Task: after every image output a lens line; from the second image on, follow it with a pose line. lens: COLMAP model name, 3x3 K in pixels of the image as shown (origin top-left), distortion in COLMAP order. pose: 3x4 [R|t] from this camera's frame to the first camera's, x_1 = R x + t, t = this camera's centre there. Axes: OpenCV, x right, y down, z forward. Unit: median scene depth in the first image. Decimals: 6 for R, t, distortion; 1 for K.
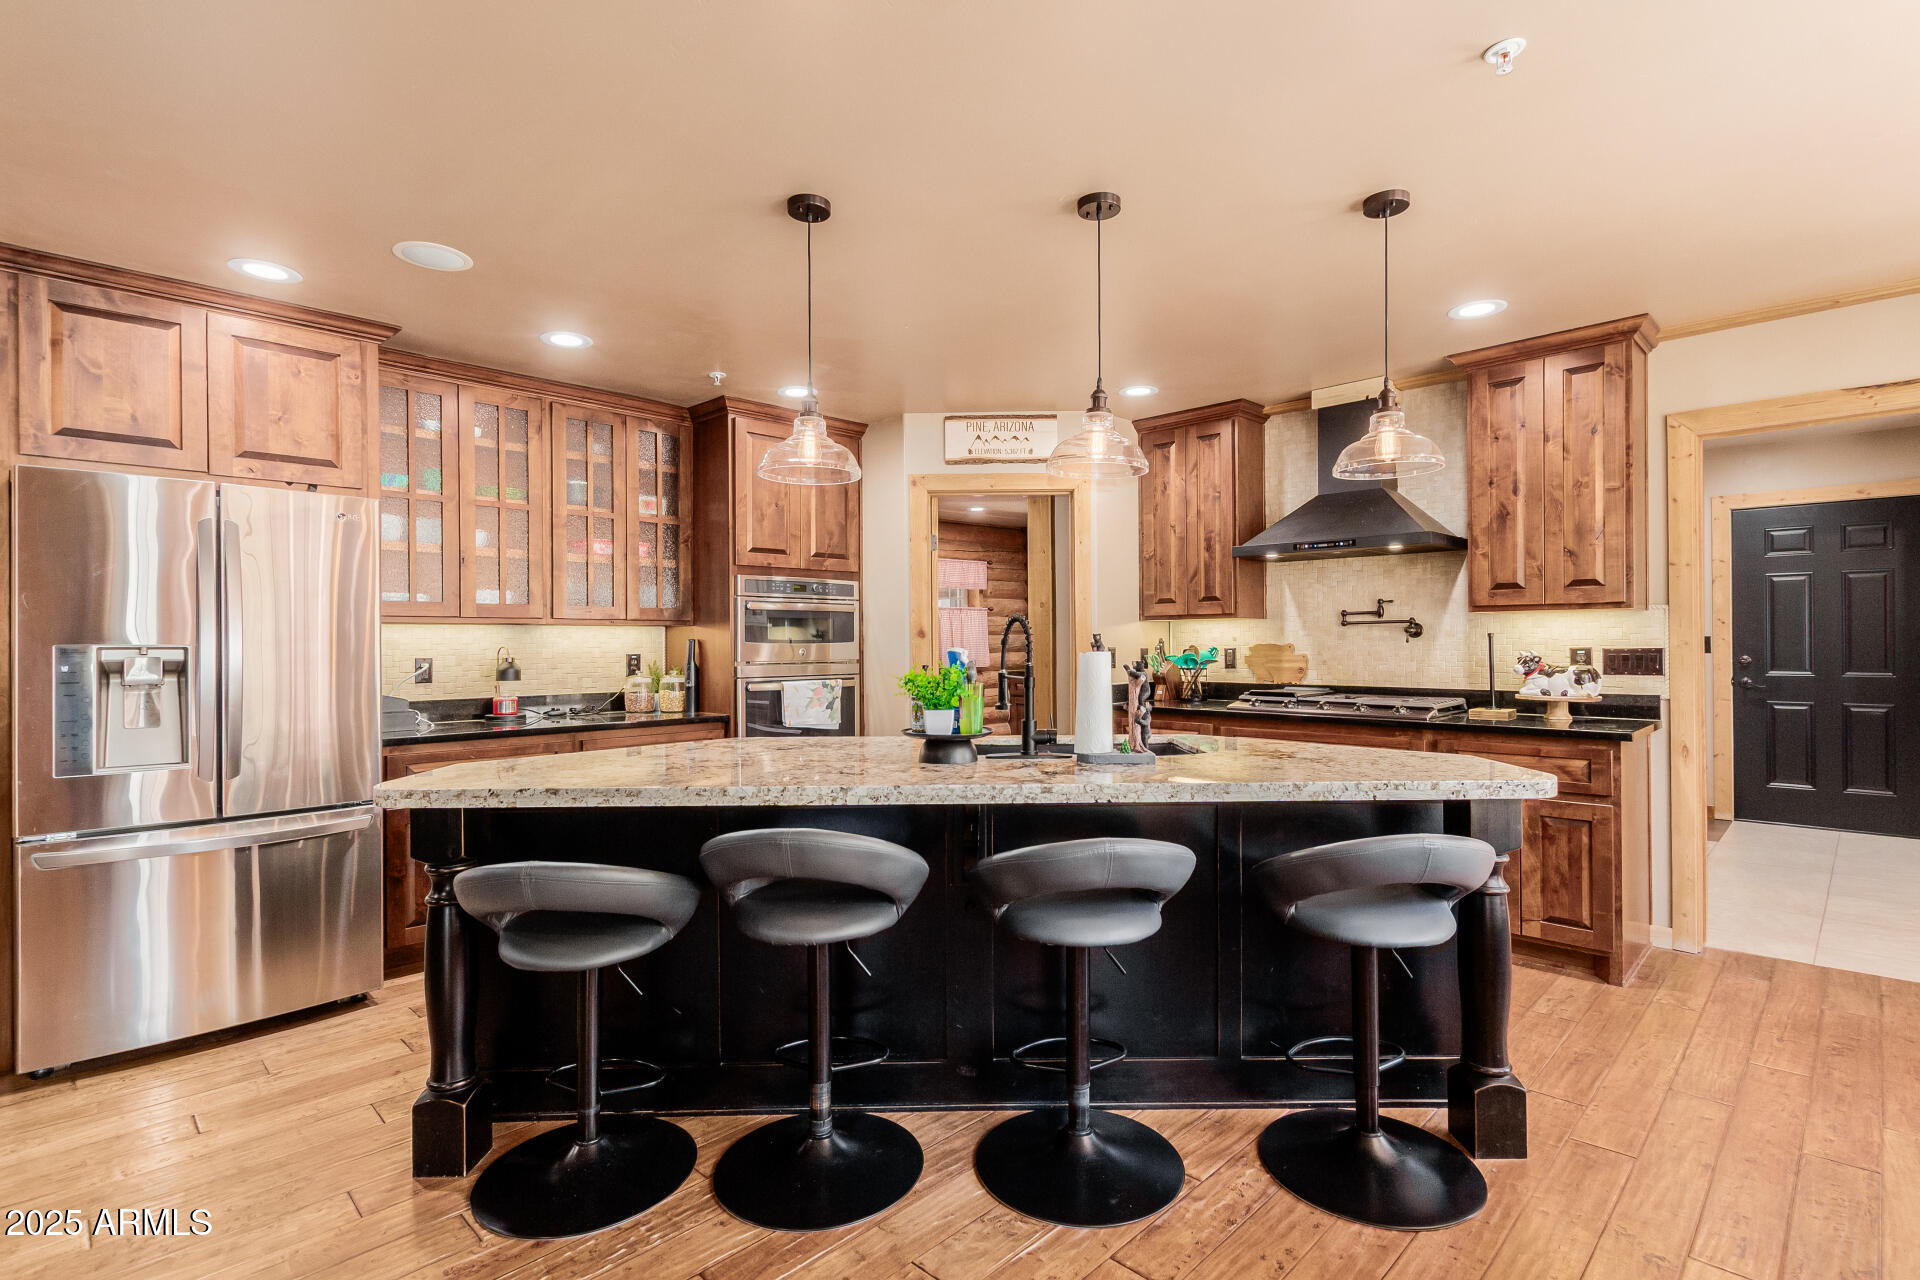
lens RADIAL K [[903.0, 0, 964.8], [0, 903.0, 636.6], [0, 0, 1]] dist [0.011250, -0.005097]
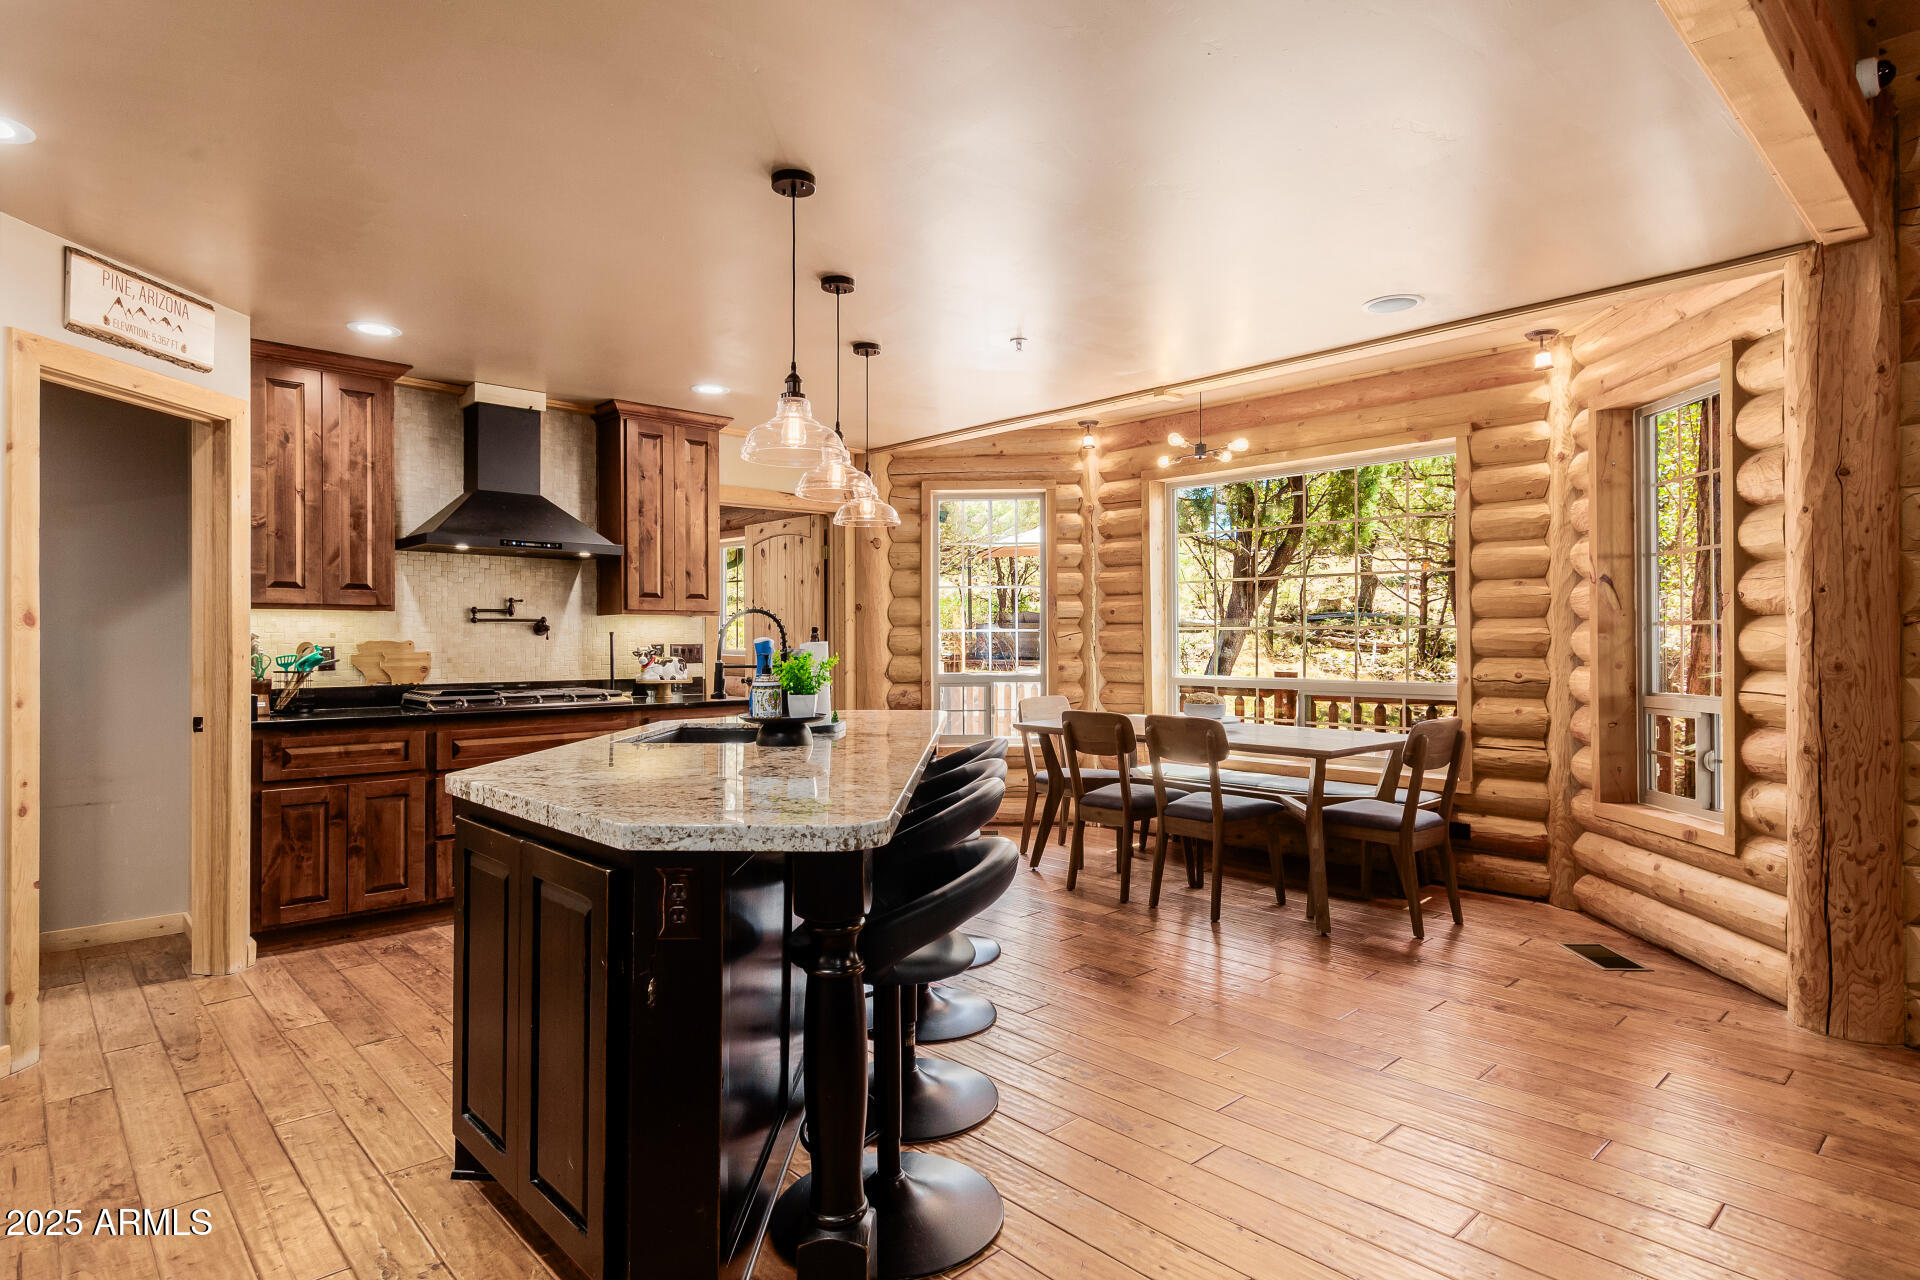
lens RADIAL K [[1033.3, 0, 951.7], [0, 1033.3, 637.0], [0, 0, 1]] dist [-0.015770, 0.000270]
pose [[0.050348, 0.012708, 0.998651, -0.884779], [-0.000303, 0.999919, -0.012709, 0.023144], [-0.998732, 0.000337, 0.050348, 0.541776]]
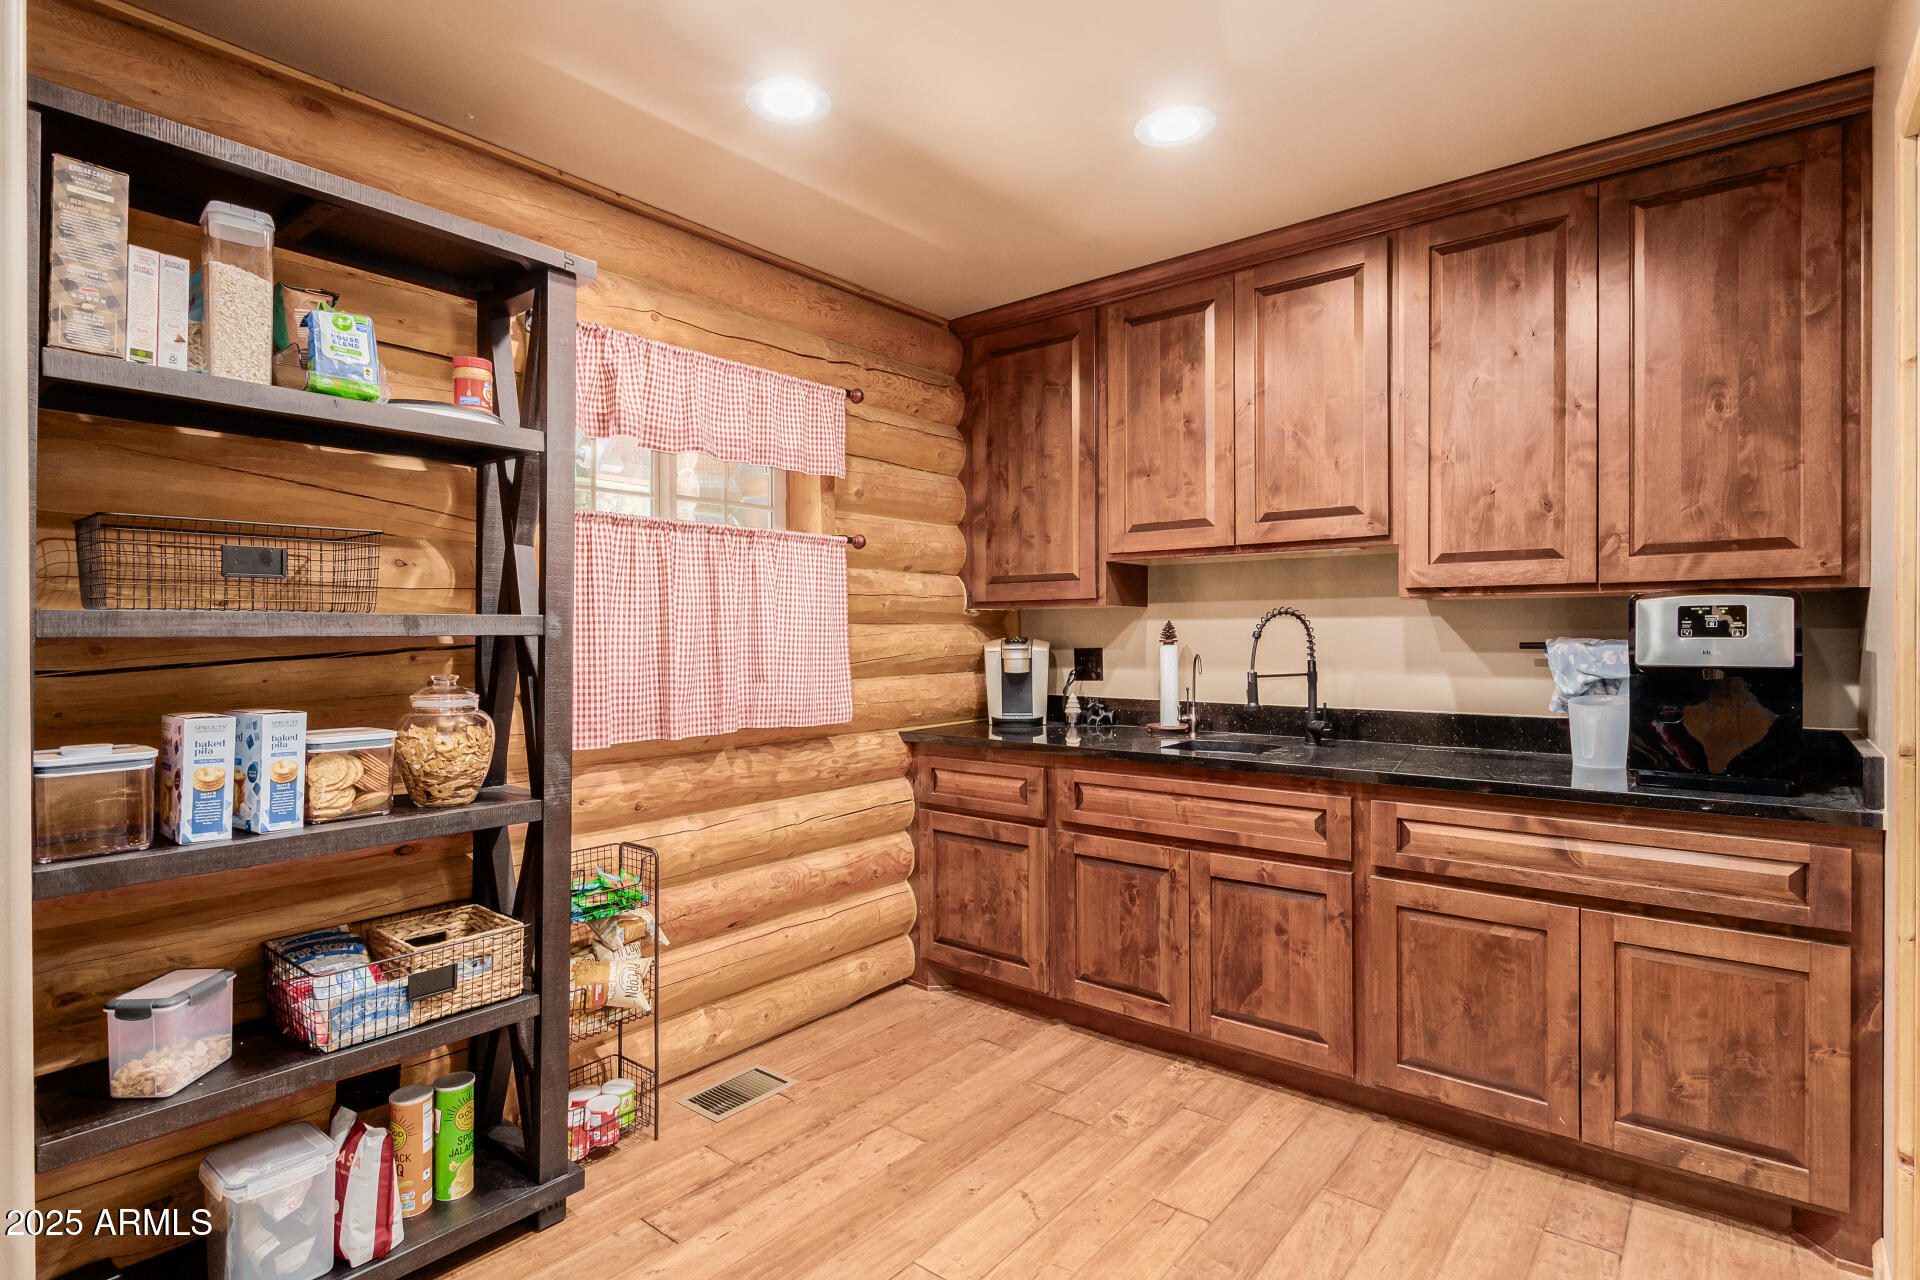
lens RADIAL K [[968.7, 0, 964.8], [0, 968.7, 640.6], [0, 0, 1]] dist [0.001122, 0.000000]
pose [[0.996158, 0.007371, 0.087268, 0.112123], [-0.006774, 0.999952, -0.007134, 0.021340], [-0.087316, 0.006515, 0.996159, 1.980047]]
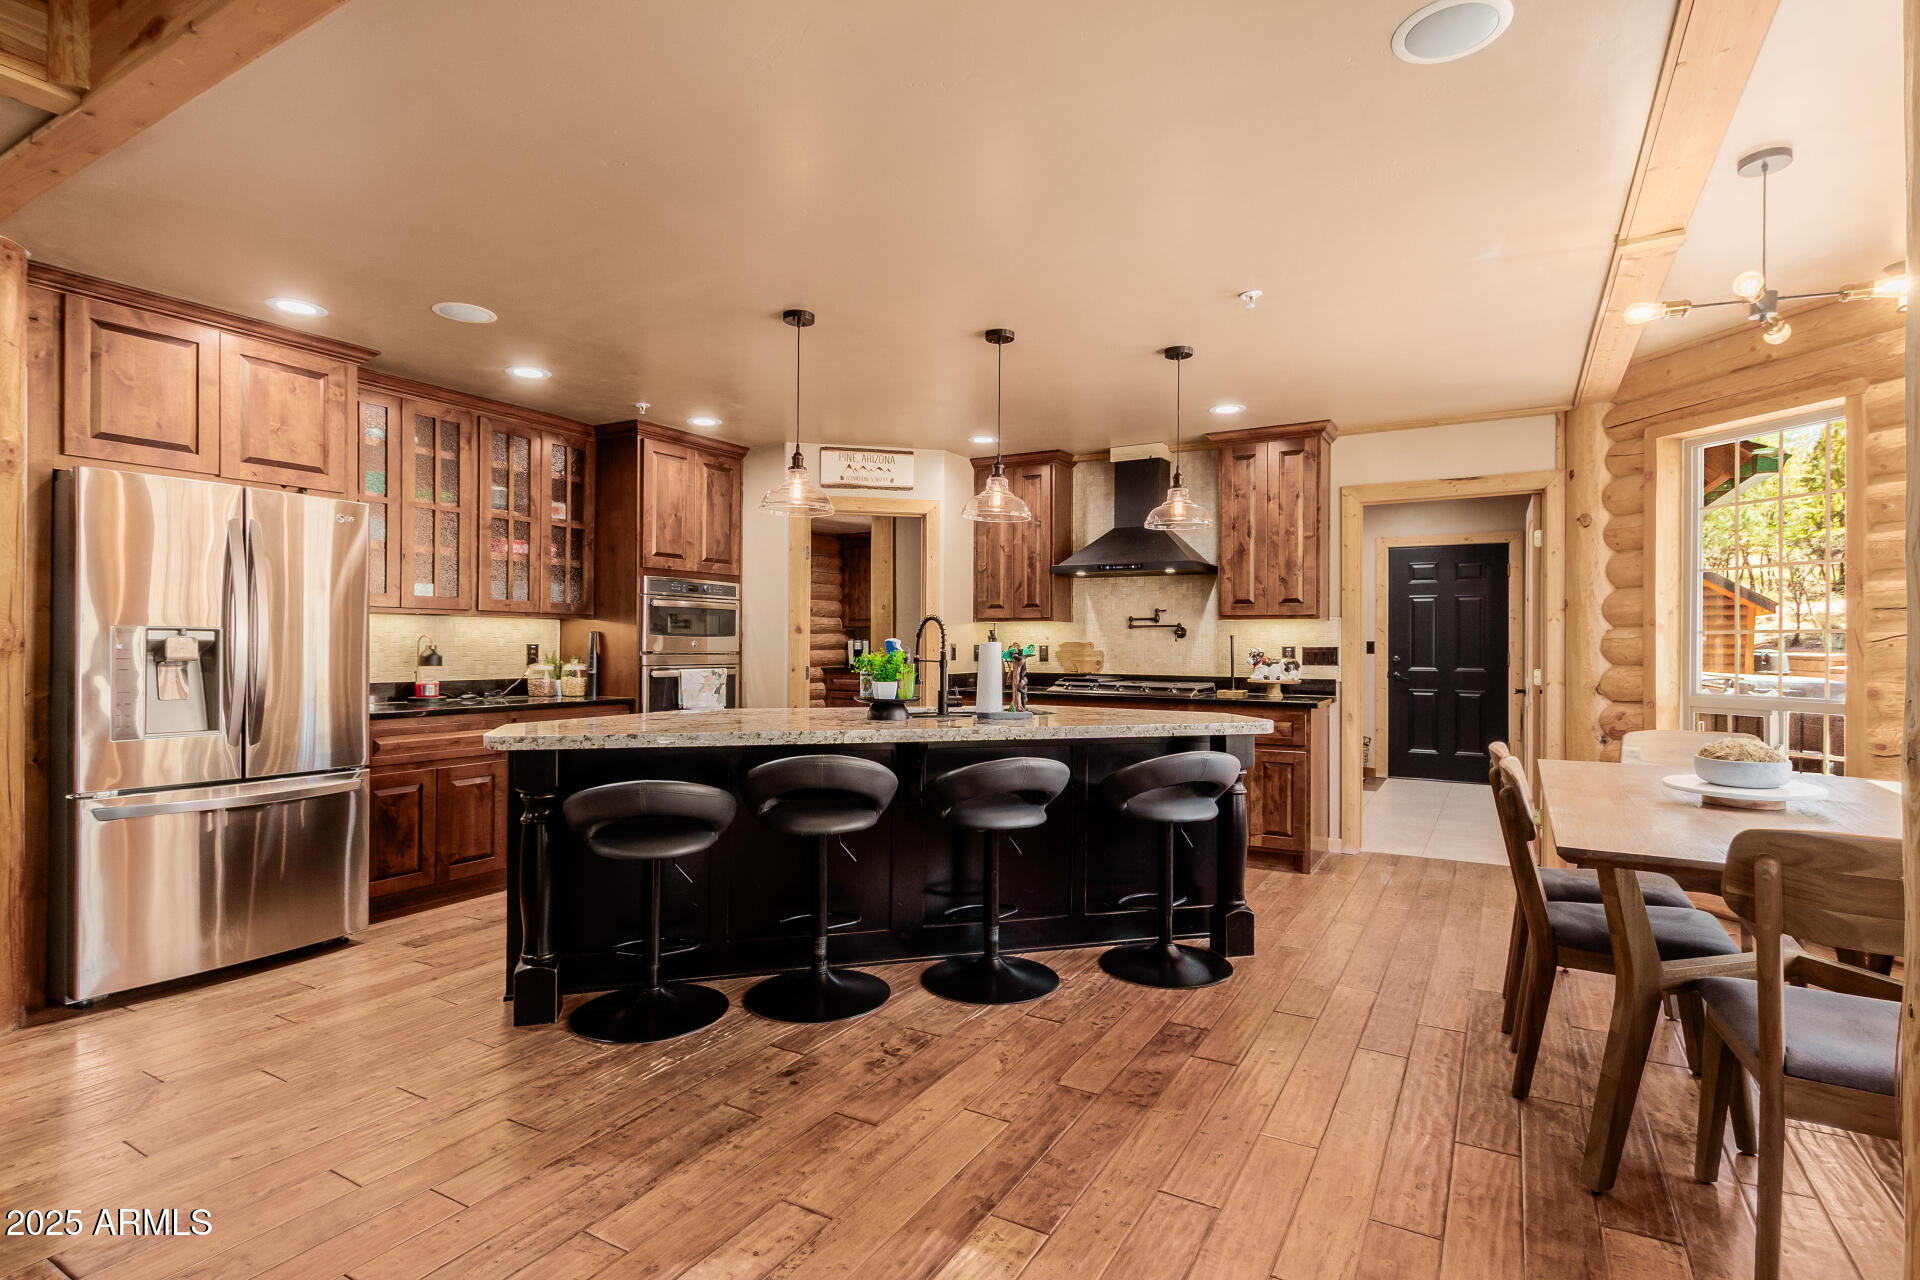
lens RADIAL K [[903.0, 0, 966.0], [0, 903.0, 632.8], [0, 0, 1]] dist [0.011250, -0.005097]
pose [[0.968679, 0.014596, 0.247887, -0.174669], [-0.013031, 0.999883, -0.007952, 0.009788], [-0.247974, 0.004472, 0.968756, -0.266901]]
